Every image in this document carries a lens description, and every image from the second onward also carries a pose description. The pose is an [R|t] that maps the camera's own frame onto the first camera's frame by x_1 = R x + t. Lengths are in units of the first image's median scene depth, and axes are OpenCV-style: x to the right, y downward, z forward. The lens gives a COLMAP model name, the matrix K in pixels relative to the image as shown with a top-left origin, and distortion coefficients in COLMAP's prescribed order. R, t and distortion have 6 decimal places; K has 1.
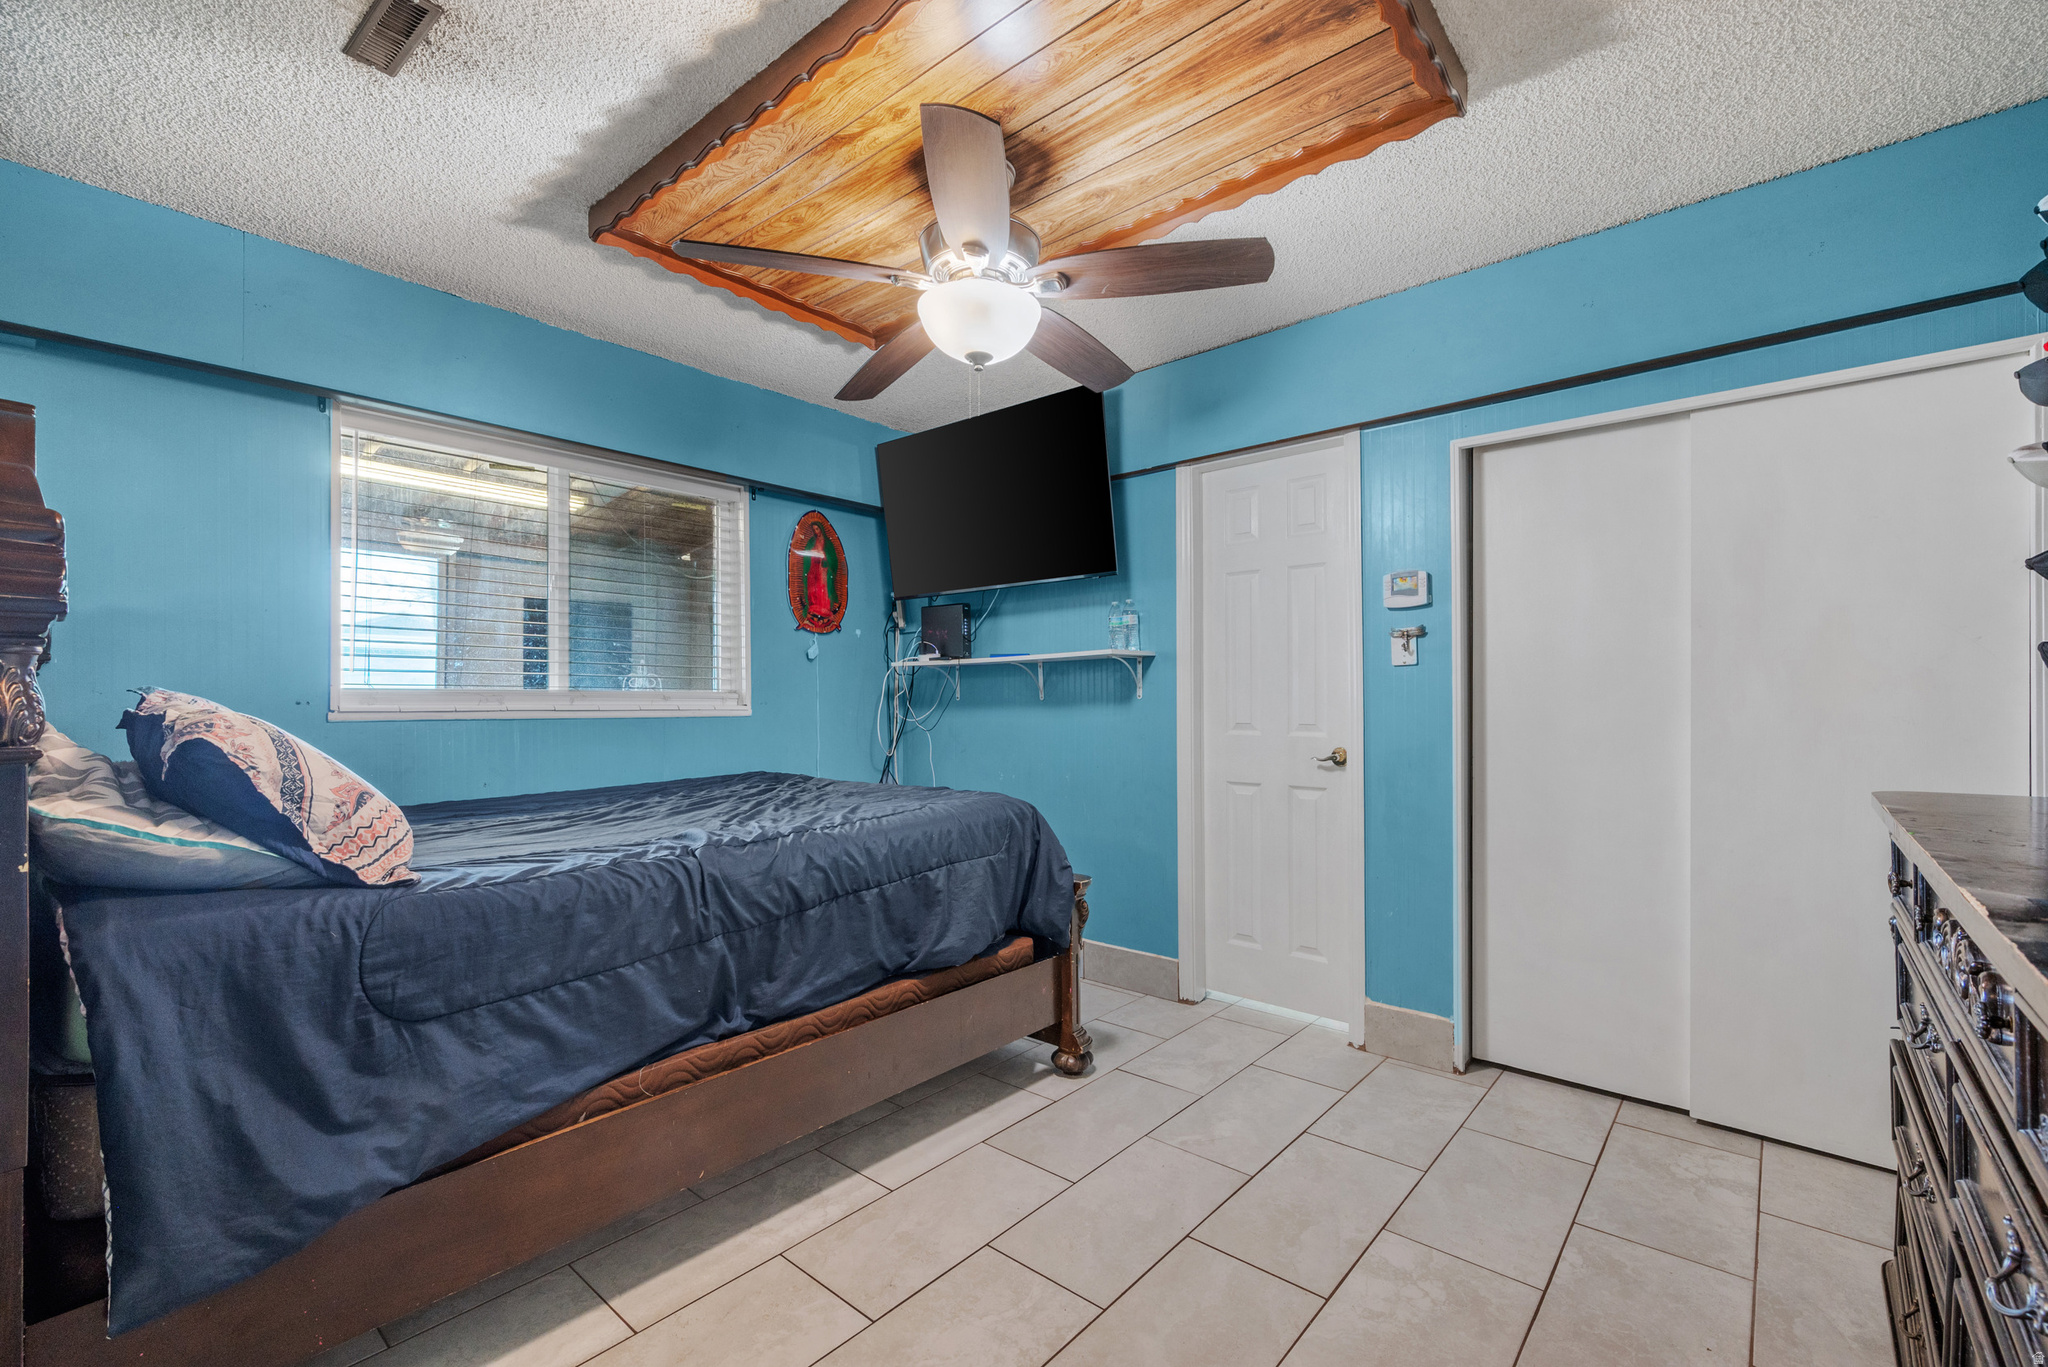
lens RADIAL K [[885.4, 0, 1028.1], [0, 885.4, 676.6], [0, 0, 1]] dist [-0.001162, -0.000057]
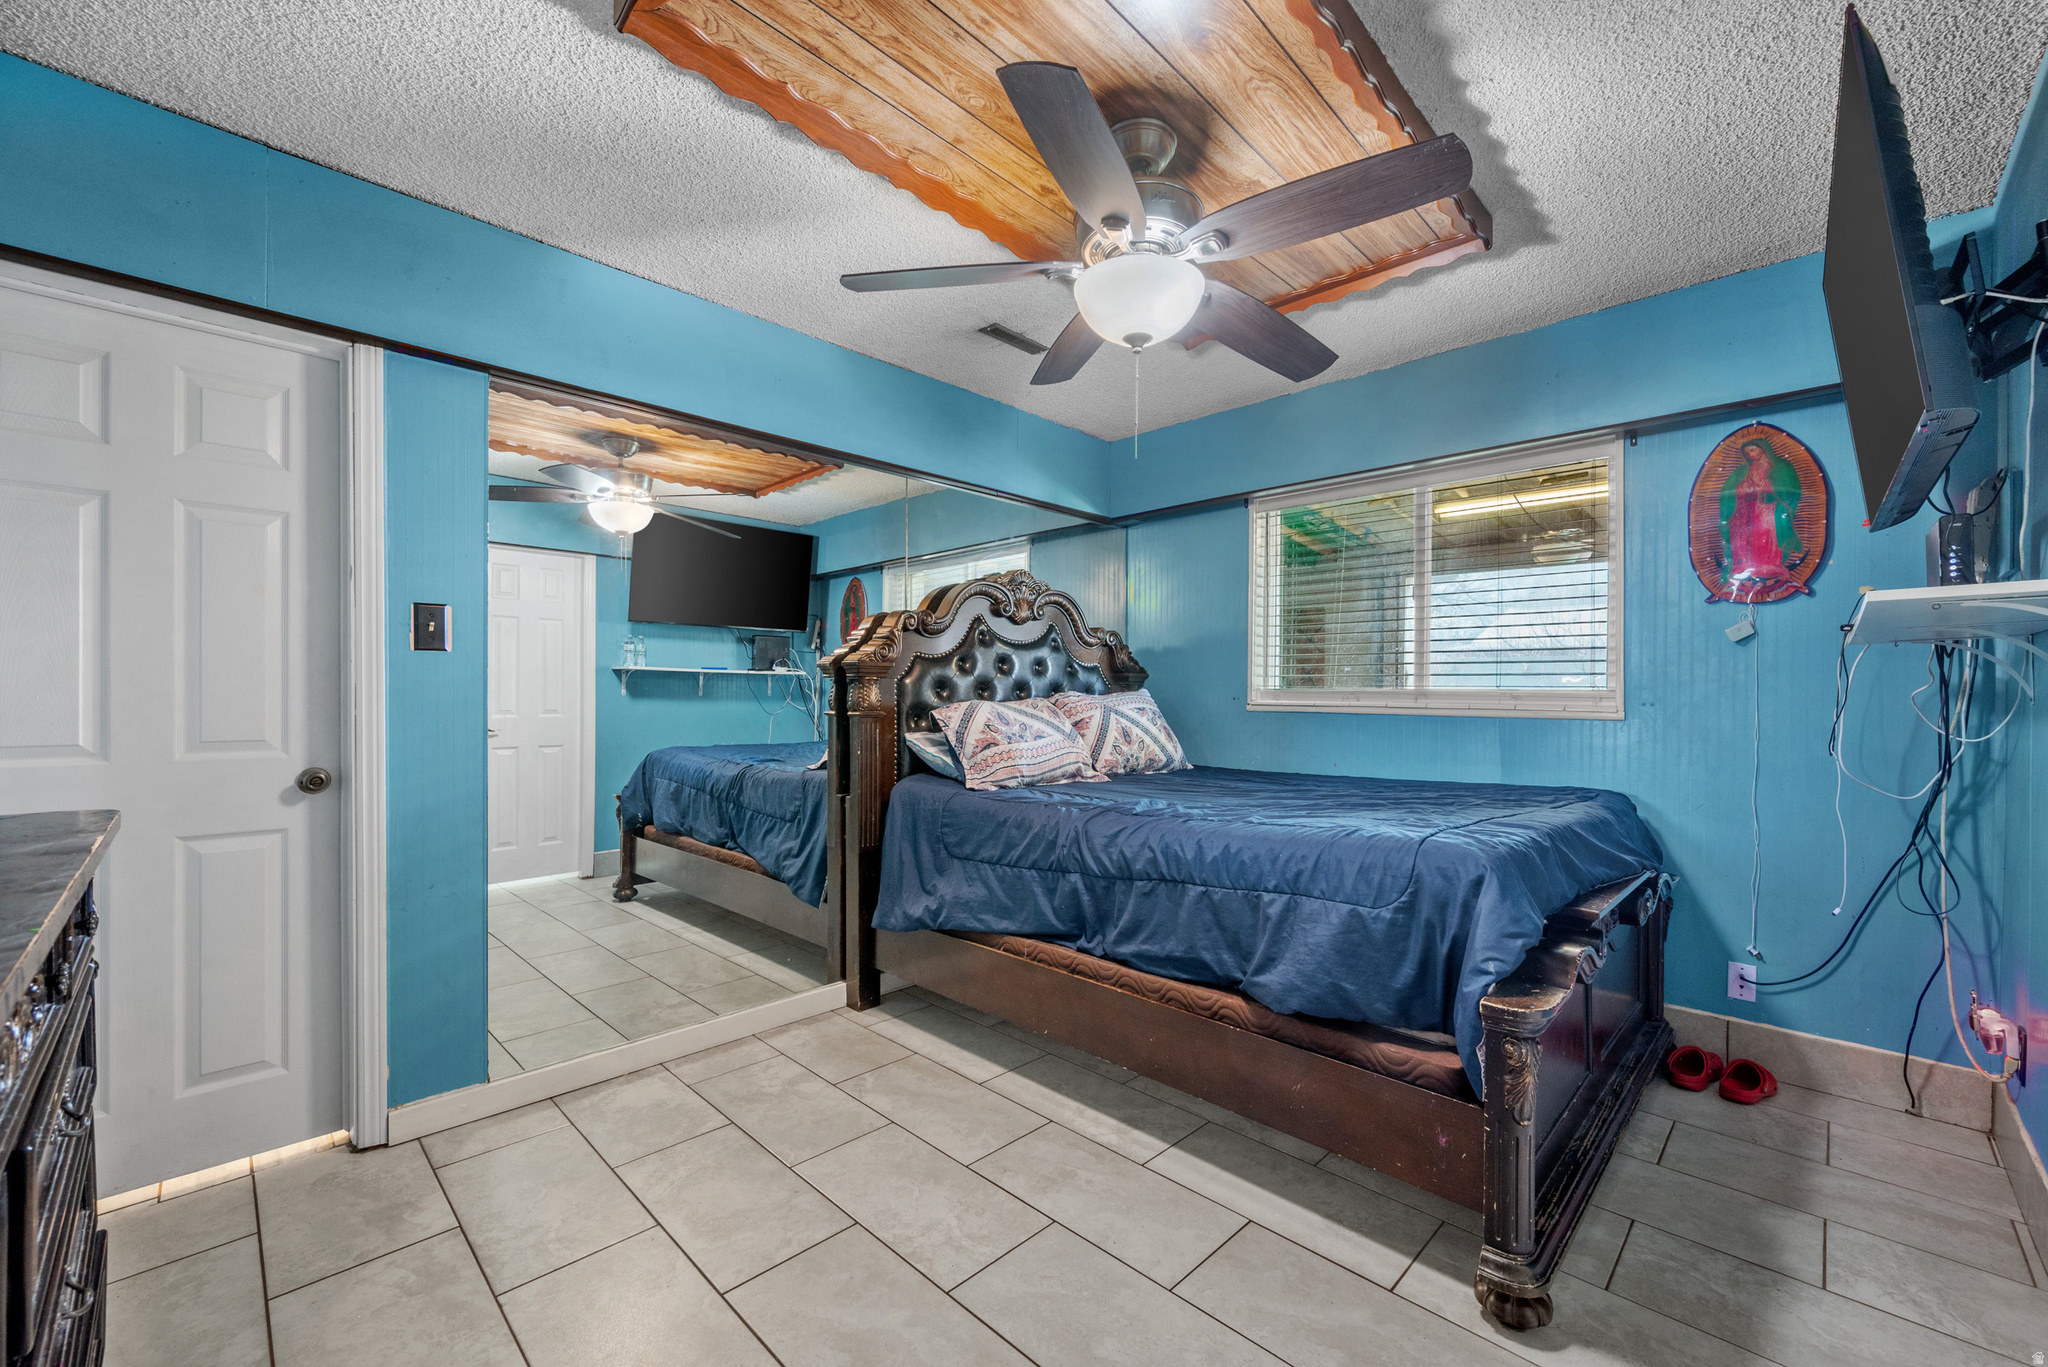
lens RADIAL K [[810.4, 0, 1024.0], [0, 810.4, 683.5], [0, 0, 1]] dist [0.000362, -0.000014]
pose [[-0.065039, -0.010752, -0.997825, 0.815135], [0.019915, 0.999729, -0.012071, 0.016889], [0.997684, -0.020657, -0.064807, 0.924121]]
